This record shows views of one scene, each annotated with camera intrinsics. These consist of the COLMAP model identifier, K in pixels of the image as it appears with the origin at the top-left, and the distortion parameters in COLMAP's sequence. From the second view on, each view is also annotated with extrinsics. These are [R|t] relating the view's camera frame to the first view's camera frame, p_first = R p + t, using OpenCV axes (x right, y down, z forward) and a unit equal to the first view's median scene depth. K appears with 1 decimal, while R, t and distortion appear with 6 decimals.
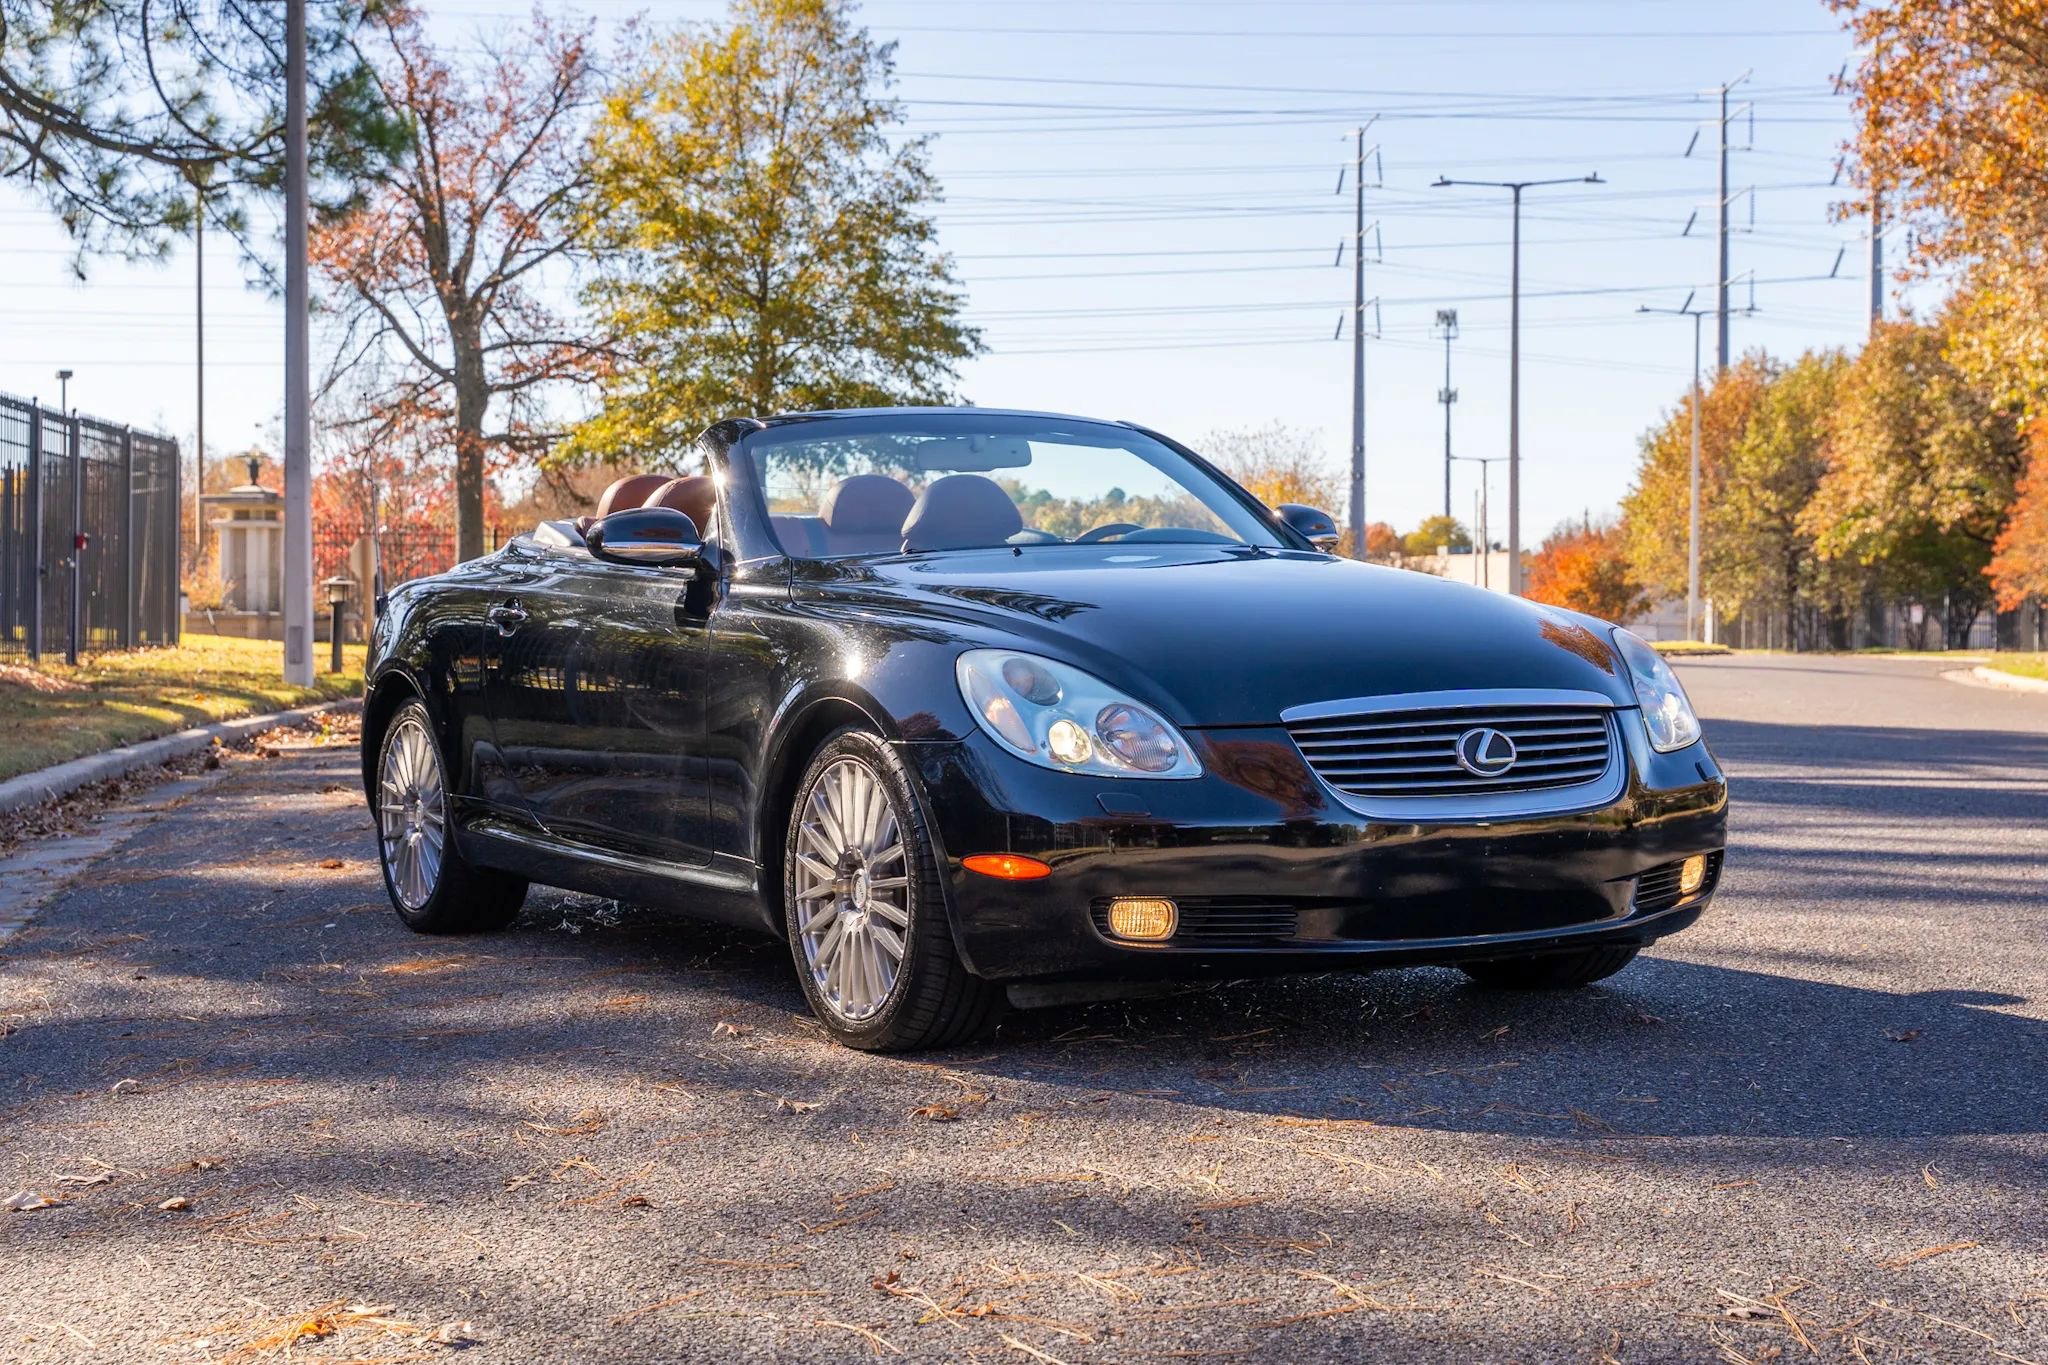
lens RADIAL K [[3357.4, 0, 1024.0], [0, 3357.4, 682.5], [0, 0, 1]] dist [0.023719, -0.097183]
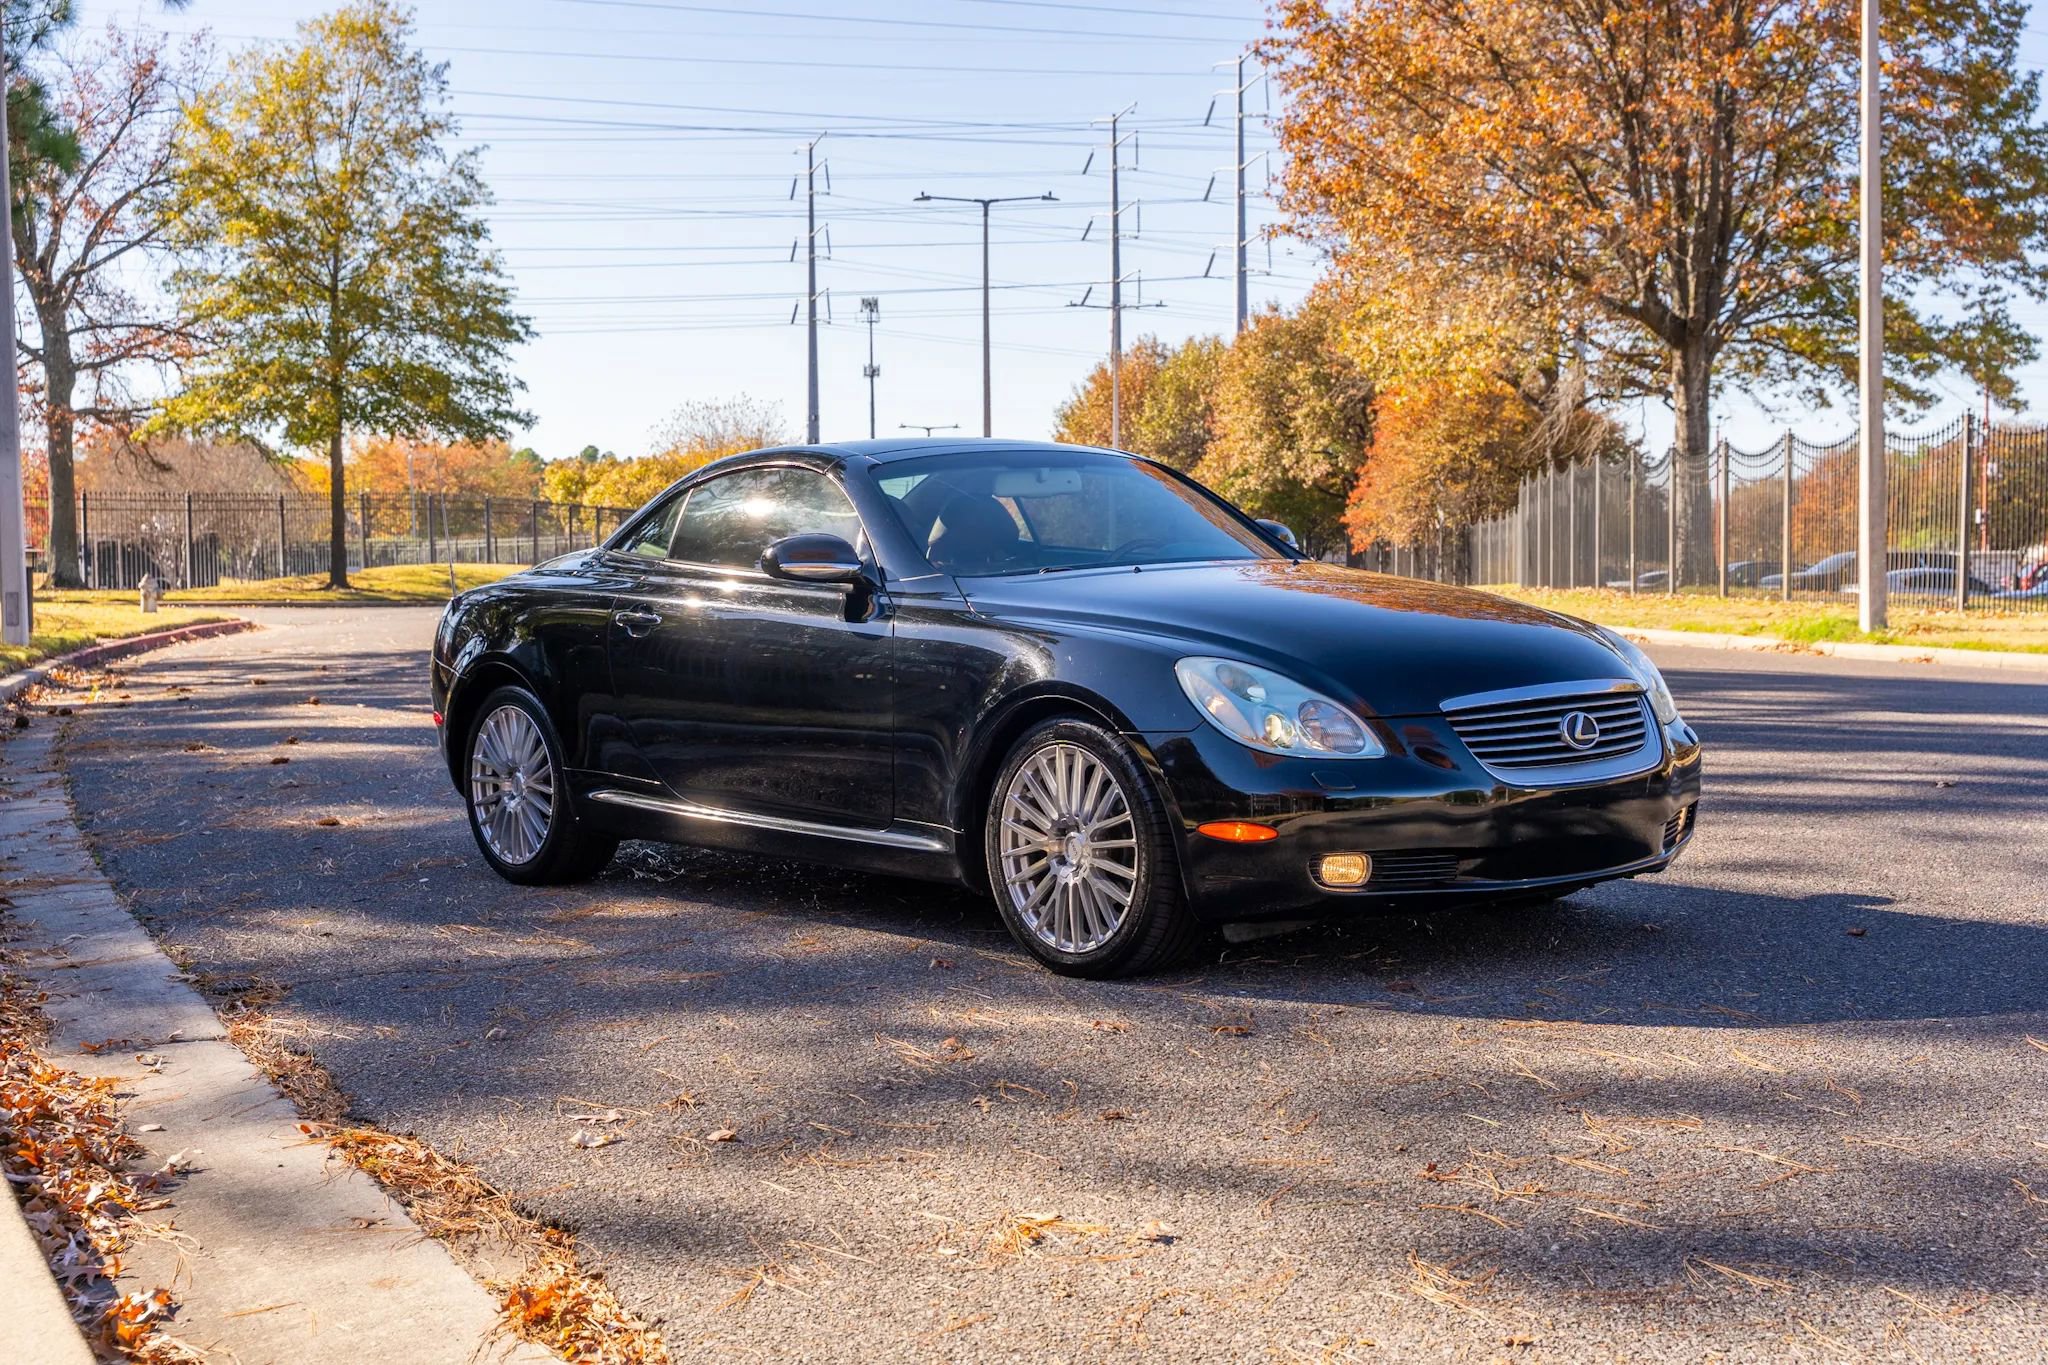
lens RADIAL K [[2853.4, 0, 1026.7], [0, 2853.4, 788.2], [0, 0, 1]] dist [0.051593, -0.159307]
pose [[0.974001, -0.029234, 0.224649, -0.070426], [0.014364, 0.997613, 0.067546, -0.007626], [-0.226087, -0.062563, 0.972096, -0.006043]]
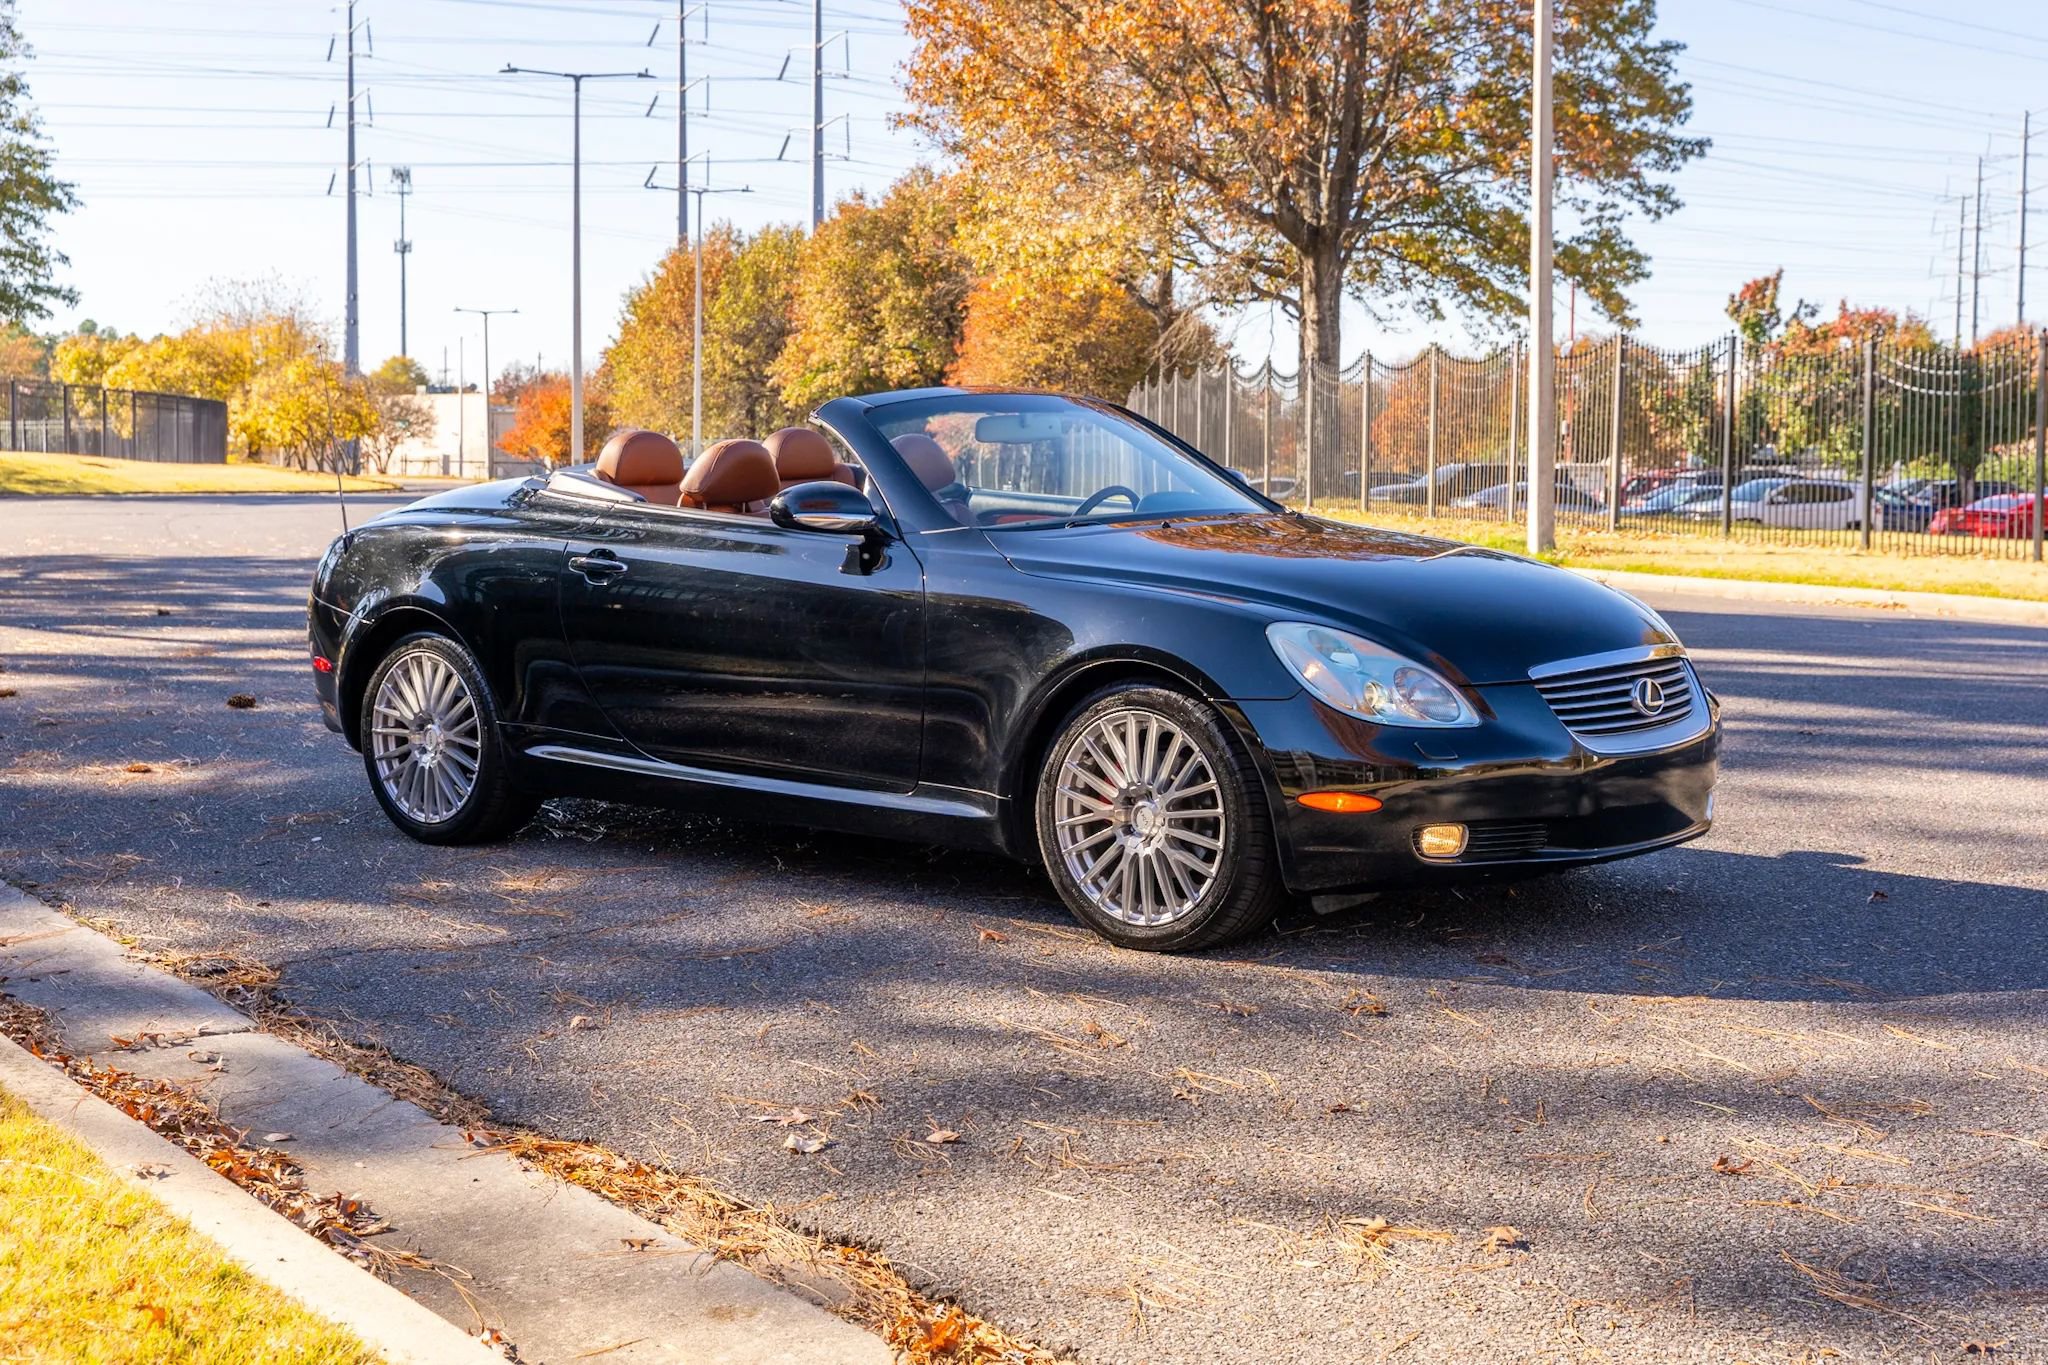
lens RADIAL K [[3014.8, 0, 984.6], [0, 3014.8, 684.1], [0, 0, 1]] dist [-0.021386, 0.241296]
pose [[0.920100, -0.026510, 0.390785, -0.120609], [-0.000558, 0.997617, 0.068989, -0.013979], [-0.391683, -0.063694, 0.917893, 0.008852]]
